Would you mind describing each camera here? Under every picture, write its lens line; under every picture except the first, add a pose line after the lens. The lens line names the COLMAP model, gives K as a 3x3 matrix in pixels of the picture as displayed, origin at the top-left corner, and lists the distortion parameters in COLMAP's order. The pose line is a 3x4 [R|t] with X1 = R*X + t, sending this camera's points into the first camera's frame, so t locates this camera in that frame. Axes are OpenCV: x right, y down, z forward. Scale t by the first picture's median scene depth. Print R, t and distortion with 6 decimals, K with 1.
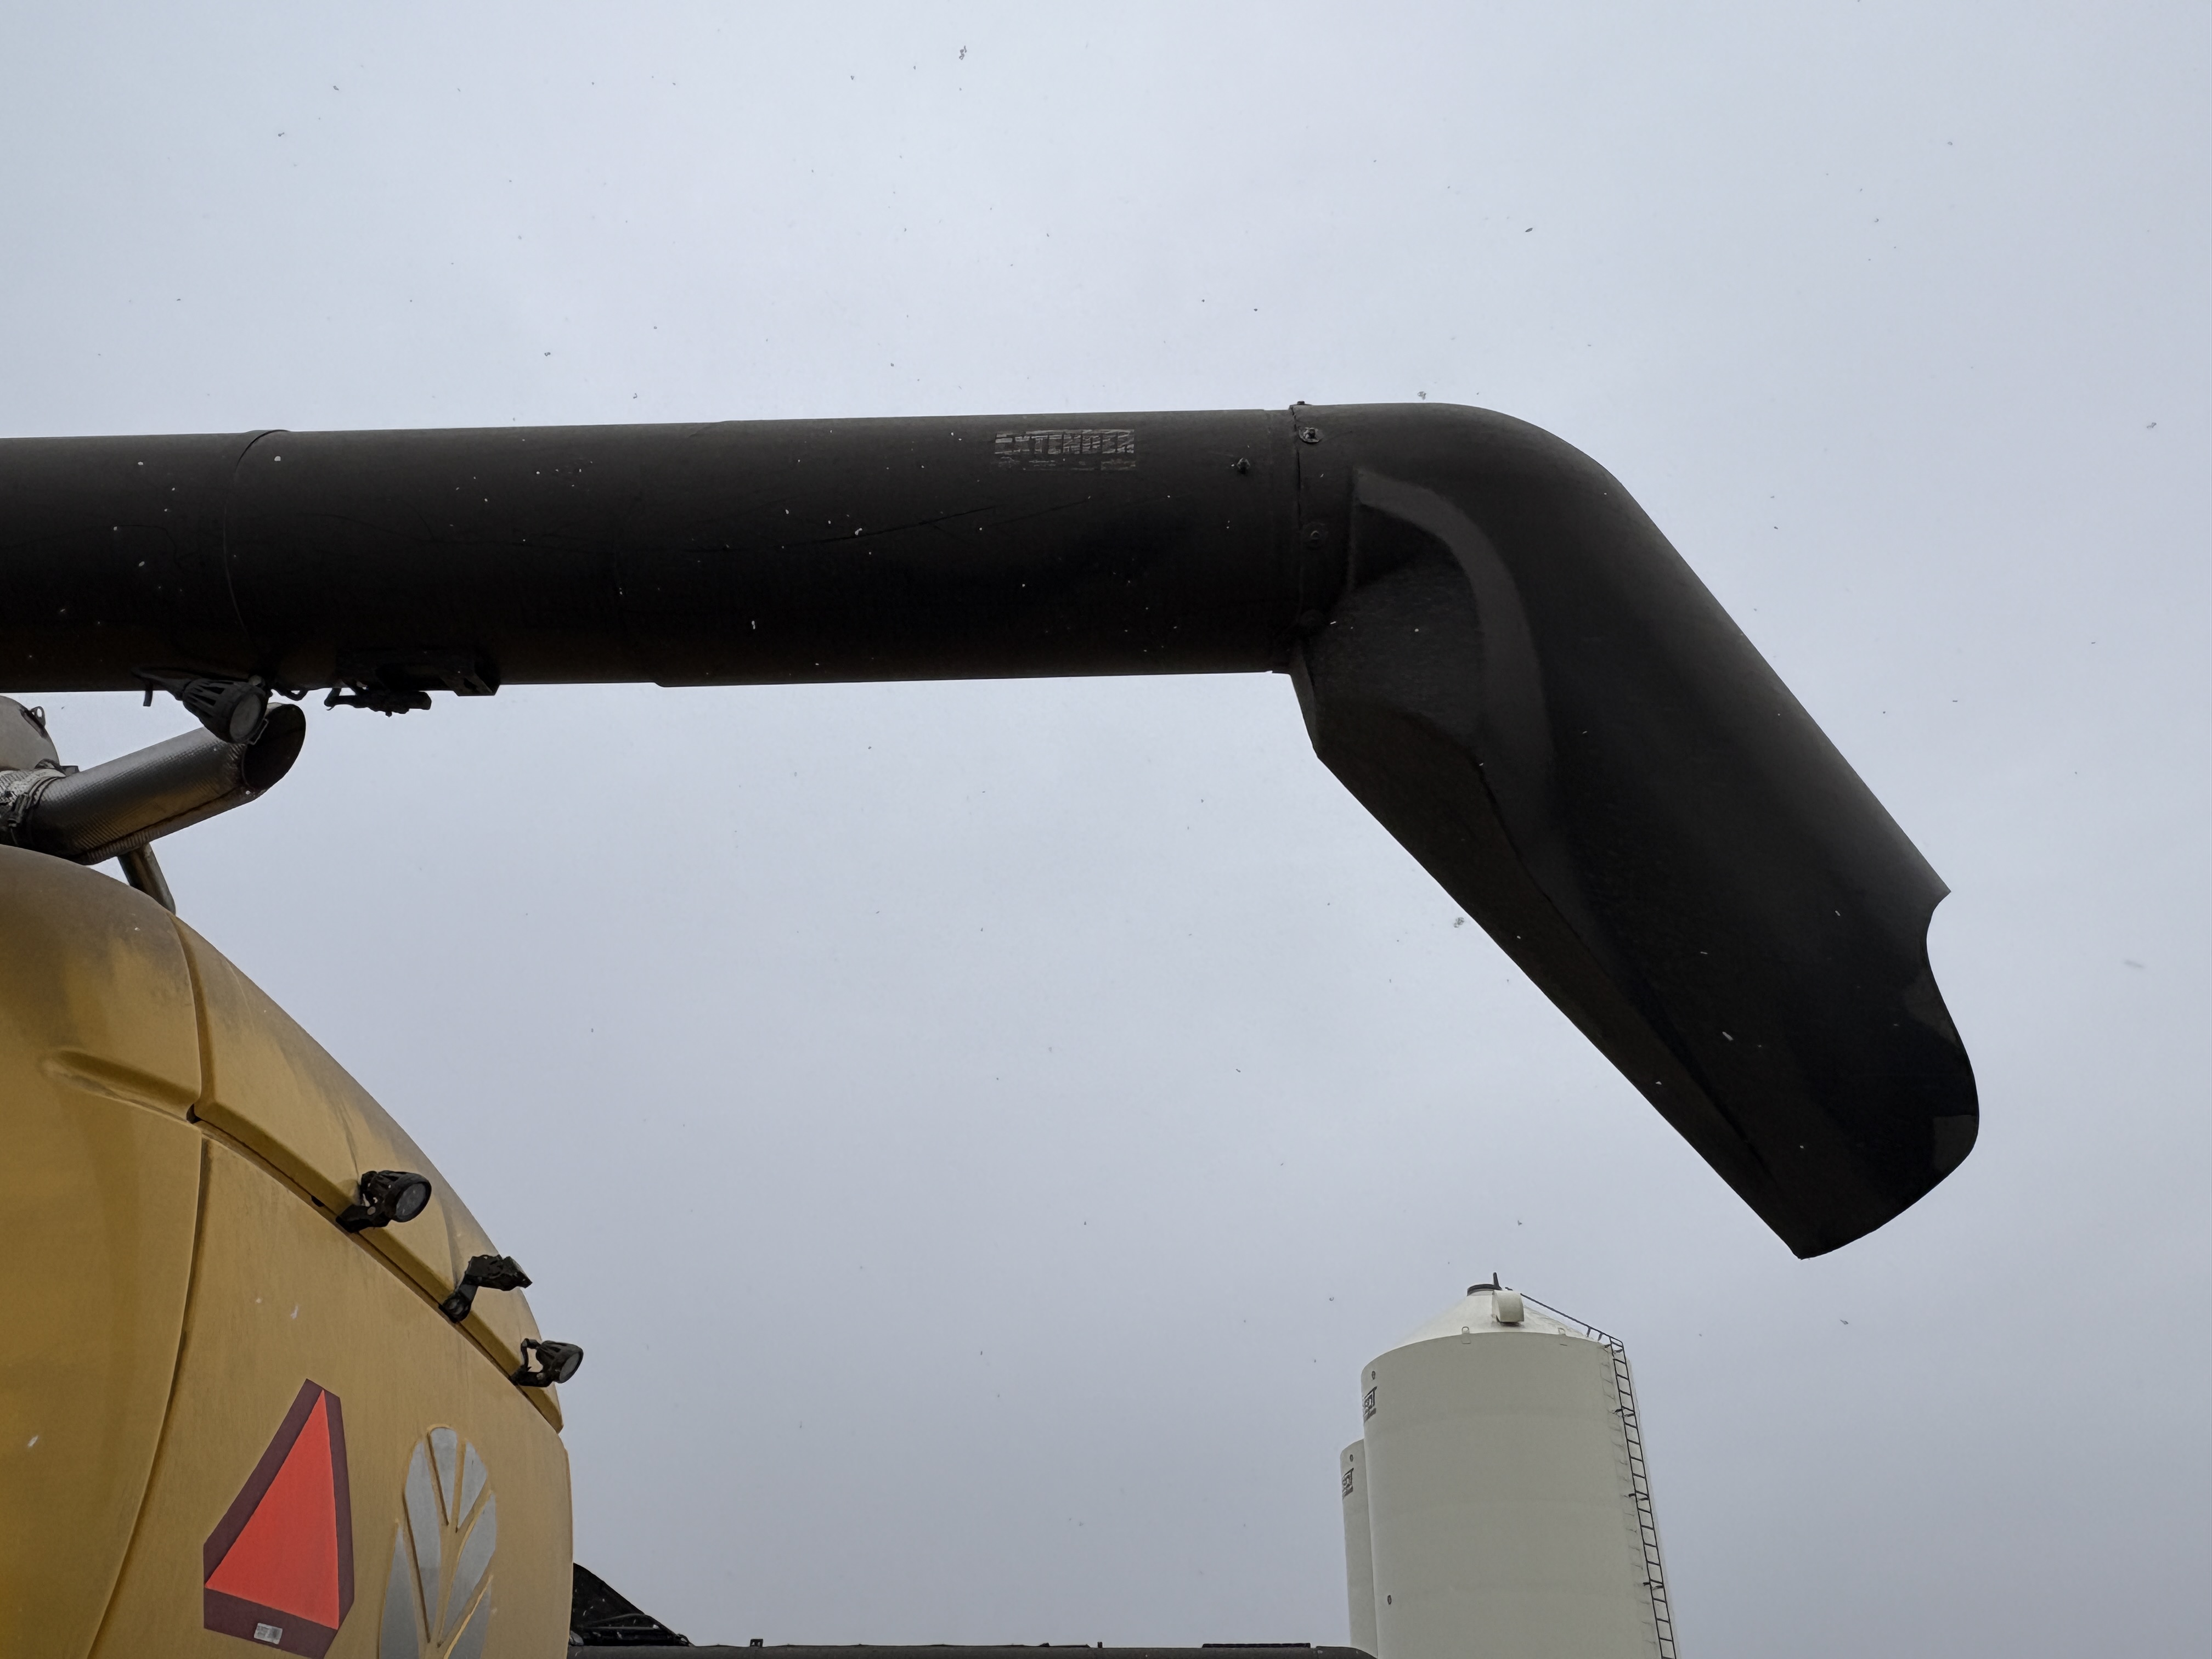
lens RADIAL K [[1554.1, 0, 1115.3], [0, 1554.1, 831.1], [0, 0, 1]] dist [-0.000470, -0.000007]
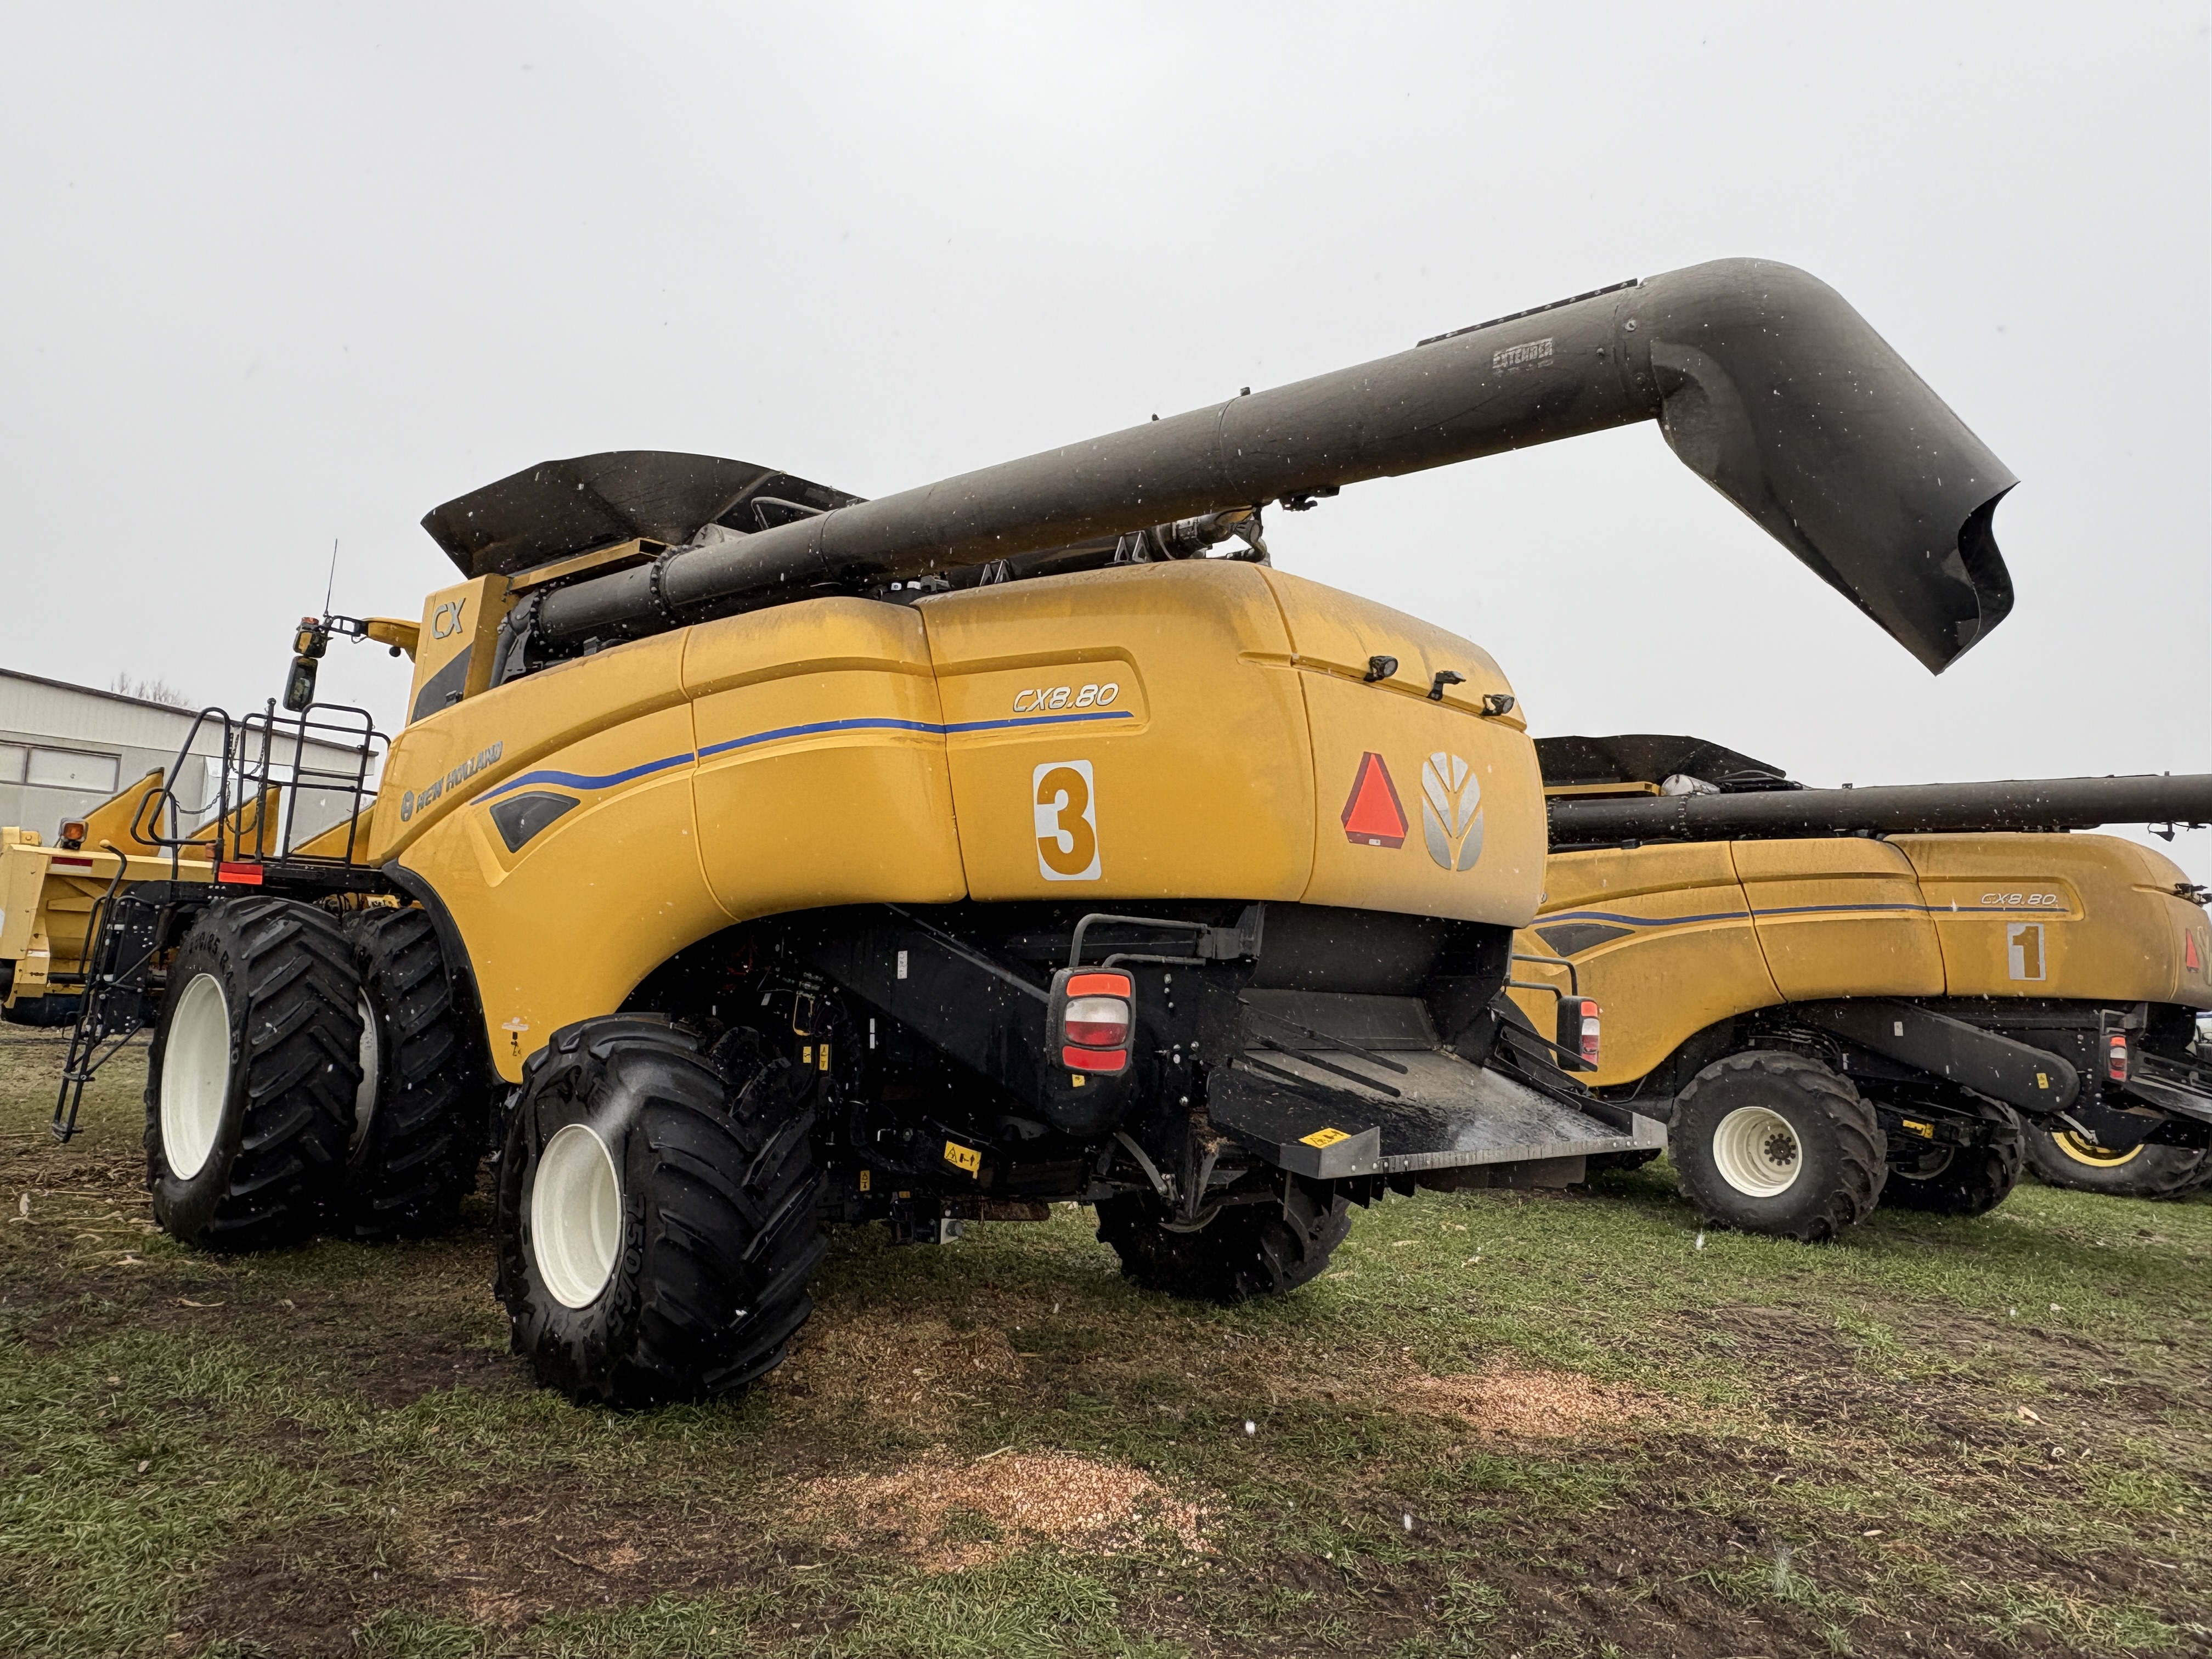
lens RADIAL K [[1562.0, 0, 1097.9], [0, 1562.0, 814.0], [0, 0, 1]] dist [-0.004549, 0.003540]
pose [[0.738391, -0.039520, -0.673213, 0.724604], [0.361634, 0.865812, 0.345819, -0.497783], [0.569209, -0.498807, 0.653600, -0.792952]]
